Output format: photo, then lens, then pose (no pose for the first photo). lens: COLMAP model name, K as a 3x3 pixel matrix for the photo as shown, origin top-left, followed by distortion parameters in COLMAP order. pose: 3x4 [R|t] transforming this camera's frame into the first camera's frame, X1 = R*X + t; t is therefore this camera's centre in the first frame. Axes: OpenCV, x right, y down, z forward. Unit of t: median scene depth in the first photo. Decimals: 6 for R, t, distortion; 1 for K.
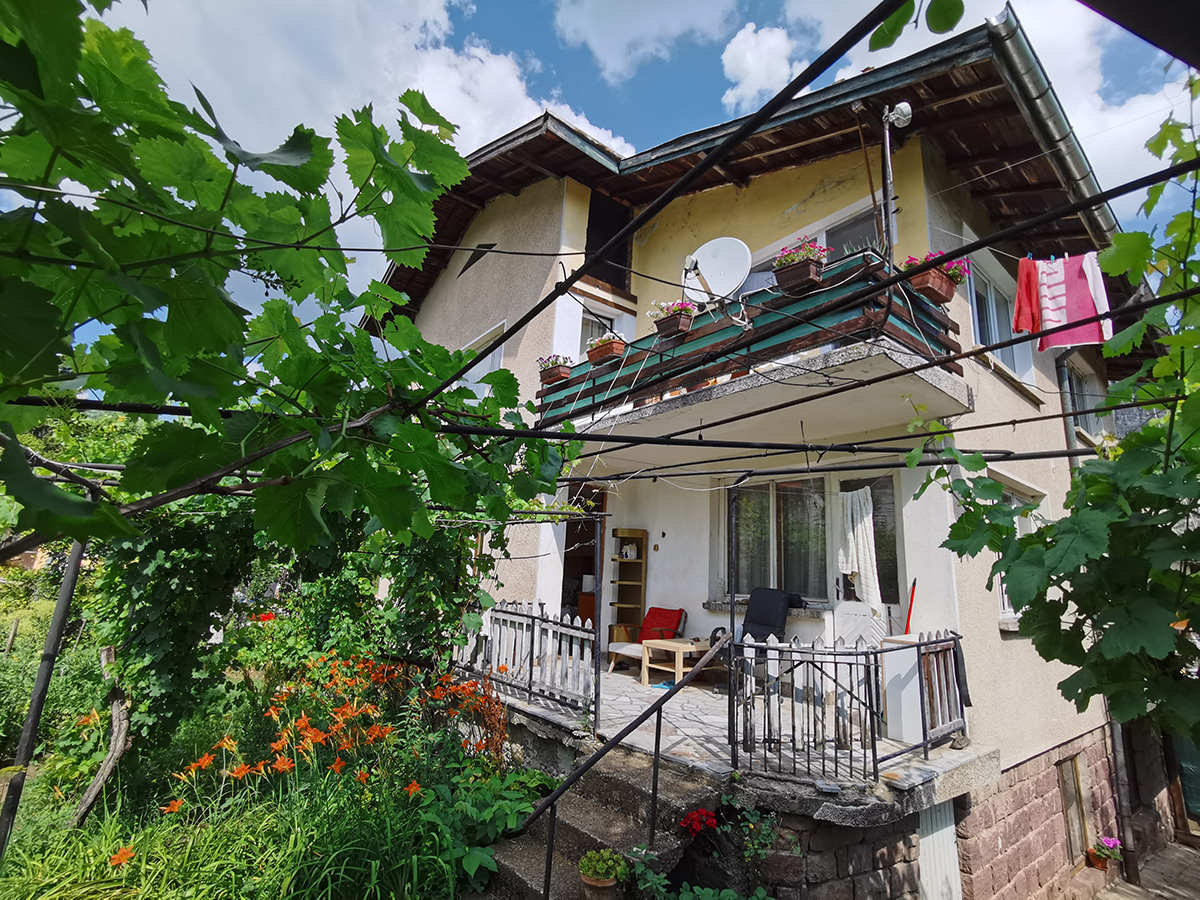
lens RADIAL K [[575.9, 0, 600.0], [0, 575.9, 450.0], [0, 0, 1]] dist [0.000878, 0.000142]
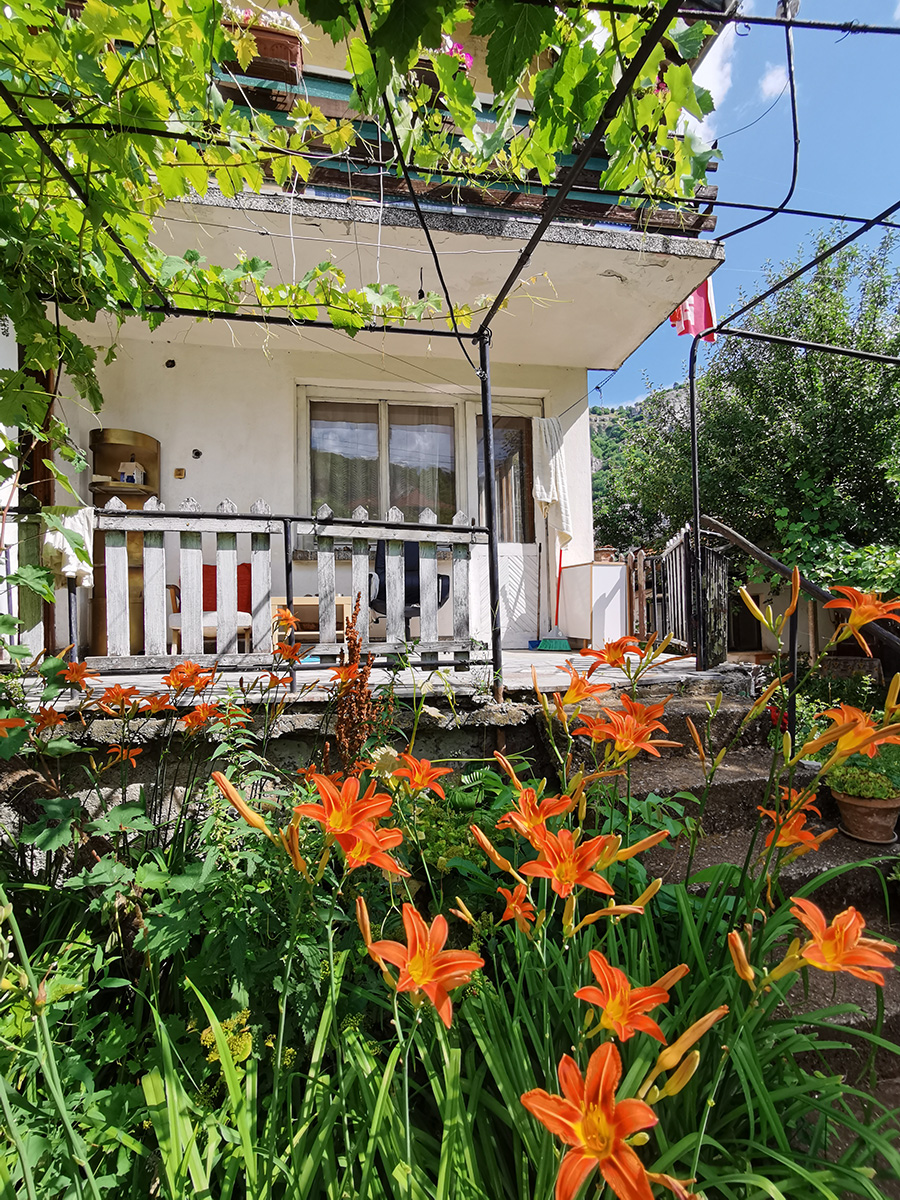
lens RADIAL K [[575.9, 0, 450.0], [0, 575.9, 600.0], [0, 0, 1]] dist [0.000878, 0.000142]
pose [[0.492982, -0.026124, 0.869647, -0.454177], [-0.153461, 0.981267, 0.116470, 0.282912], [-0.856398, -0.190875, 0.479738, 0.655422]]
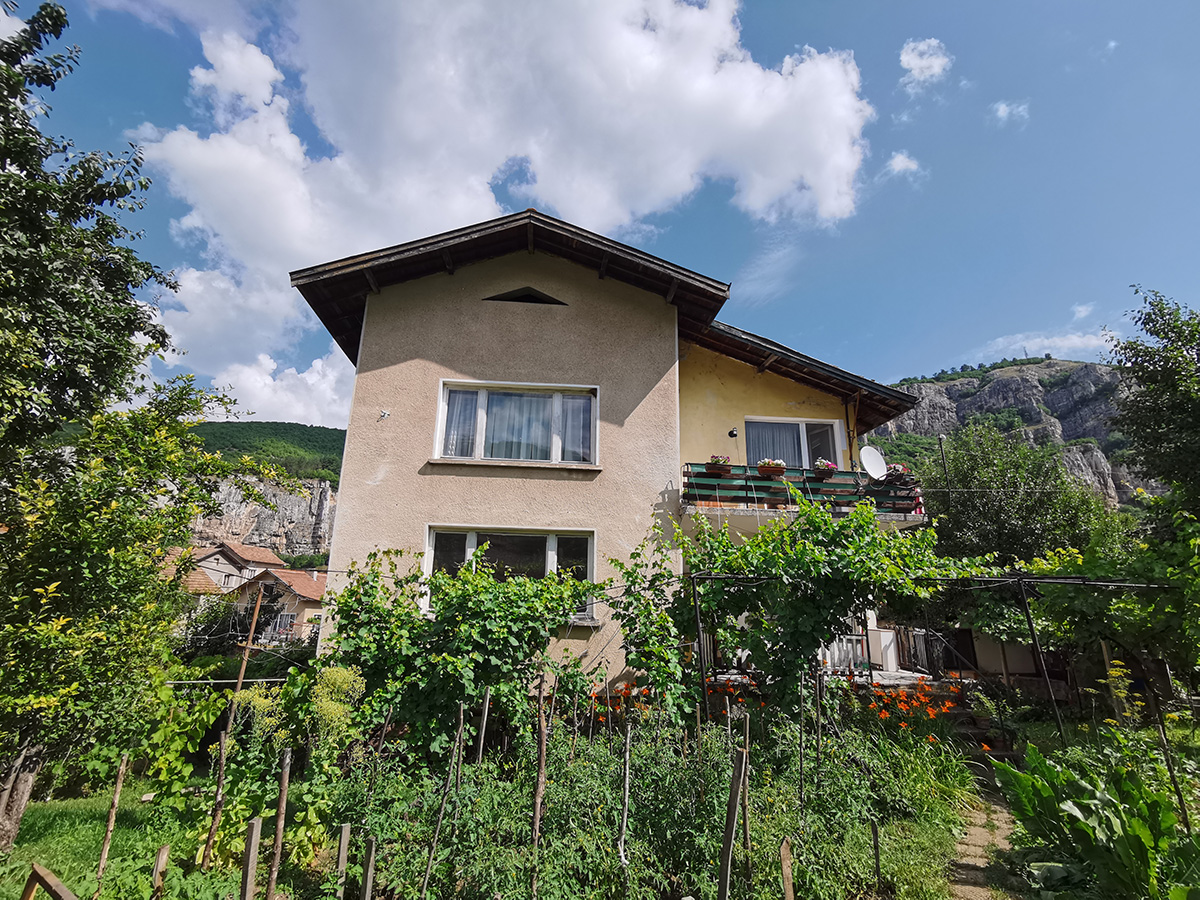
lens RADIAL K [[575.9, 0, 600.0], [0, 575.9, 450.0], [0, 0, 1]] dist [0.000878, 0.000142]
pose [[0.569464, 0.190248, 0.799698, -1.588812], [-0.178095, 0.978297, -0.105915, 0.111981], [-0.802492, -0.082107, 0.590987, 0.568585]]
